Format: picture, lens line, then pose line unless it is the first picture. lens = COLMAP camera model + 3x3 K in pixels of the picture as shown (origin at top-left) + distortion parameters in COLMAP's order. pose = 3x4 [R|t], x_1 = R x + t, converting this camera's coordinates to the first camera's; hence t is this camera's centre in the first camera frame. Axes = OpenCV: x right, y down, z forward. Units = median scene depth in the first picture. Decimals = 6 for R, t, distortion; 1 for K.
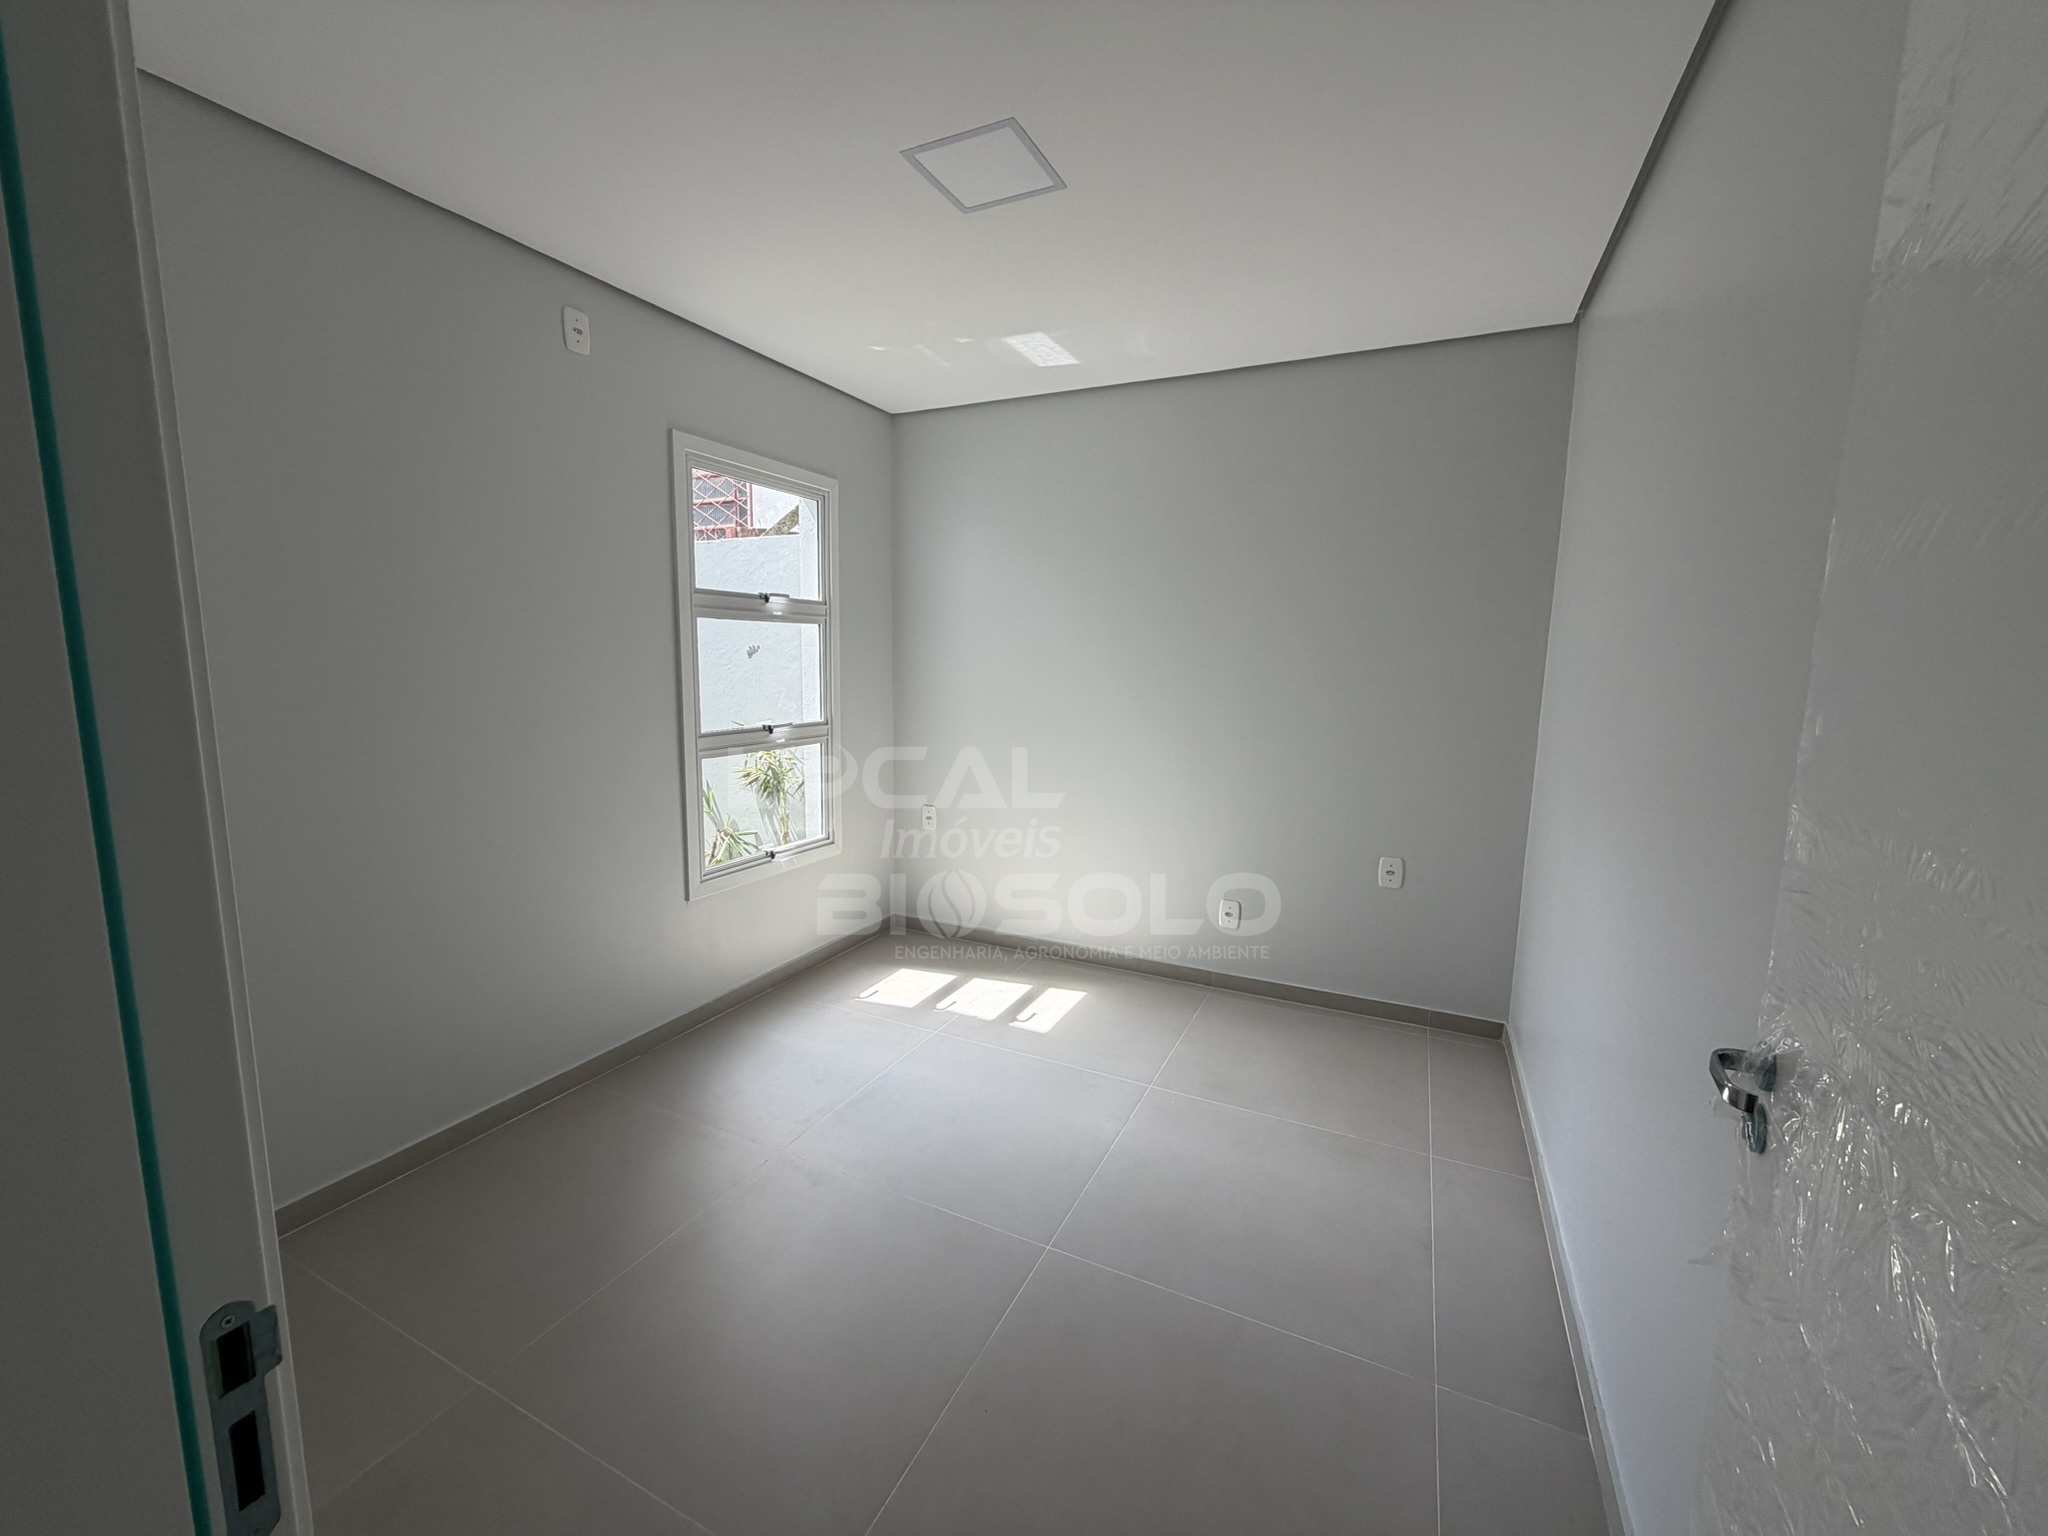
lens RADIAL K [[826.4, 0, 1016.5], [0, 826.4, 766.9], [0, 0, 1]] dist [0.000557, 0.001441]
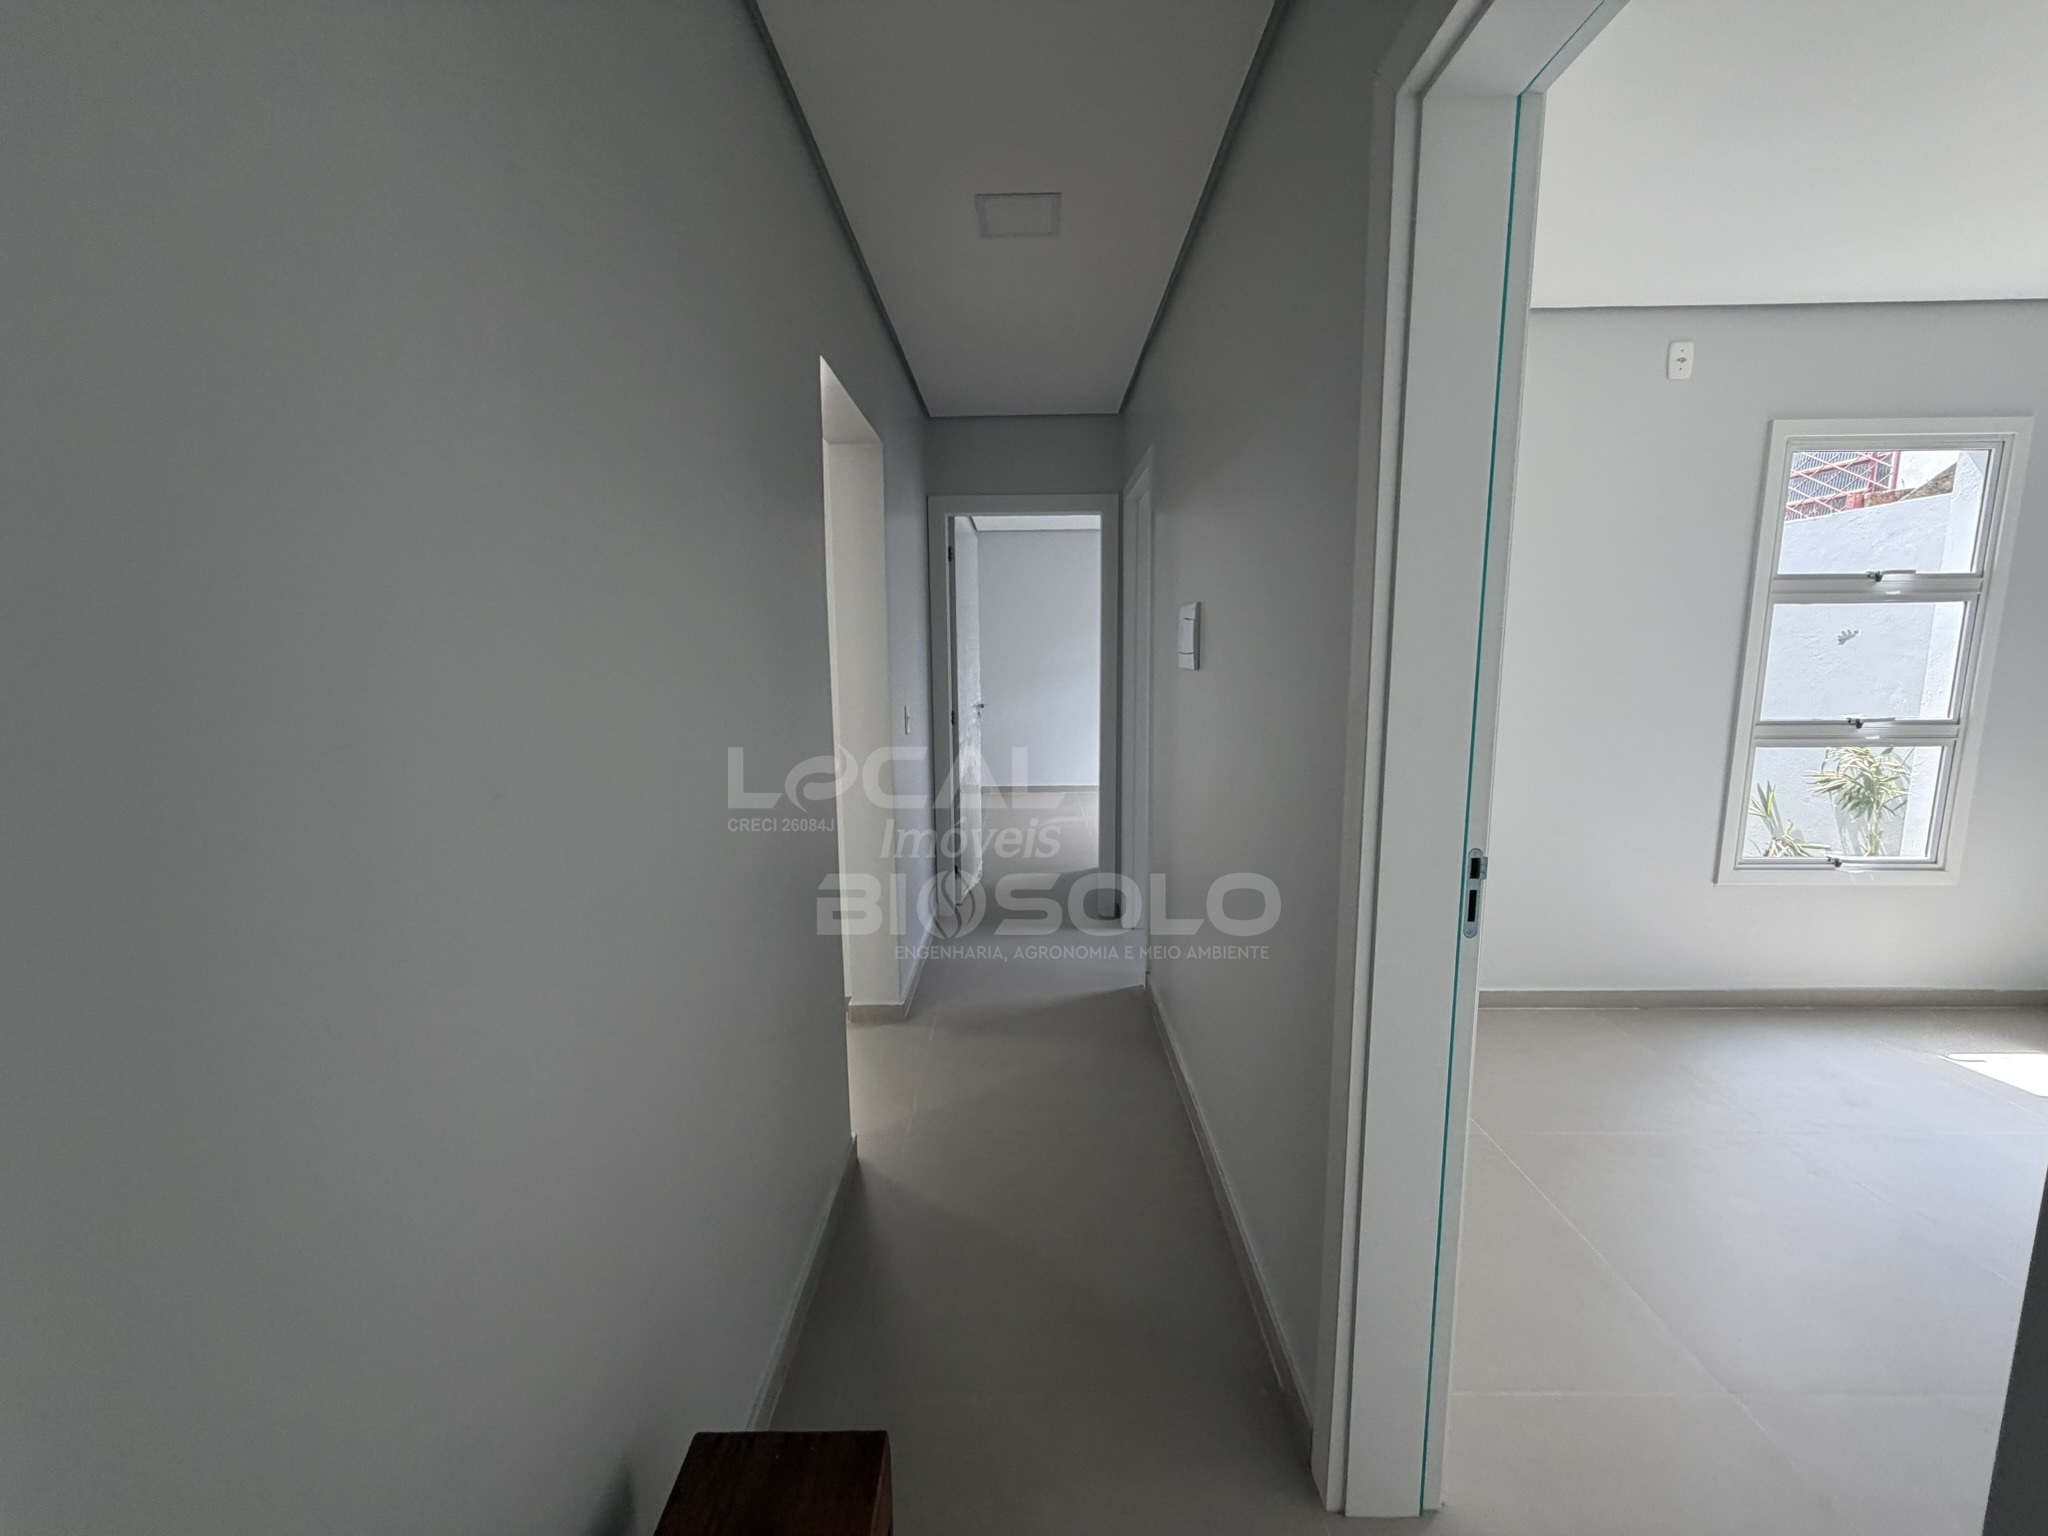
lens RADIAL K [[826.4, 0, 1016.5], [0, 826.4, 766.9], [0, 0, 1]] dist [0.000557, 0.001441]
pose [[0.435884, 0.110391, -0.893207, 0.107537], [-0.108798, 0.991634, 0.069463, 0.036621], [0.893403, 0.066901, 0.444248, -0.205331]]
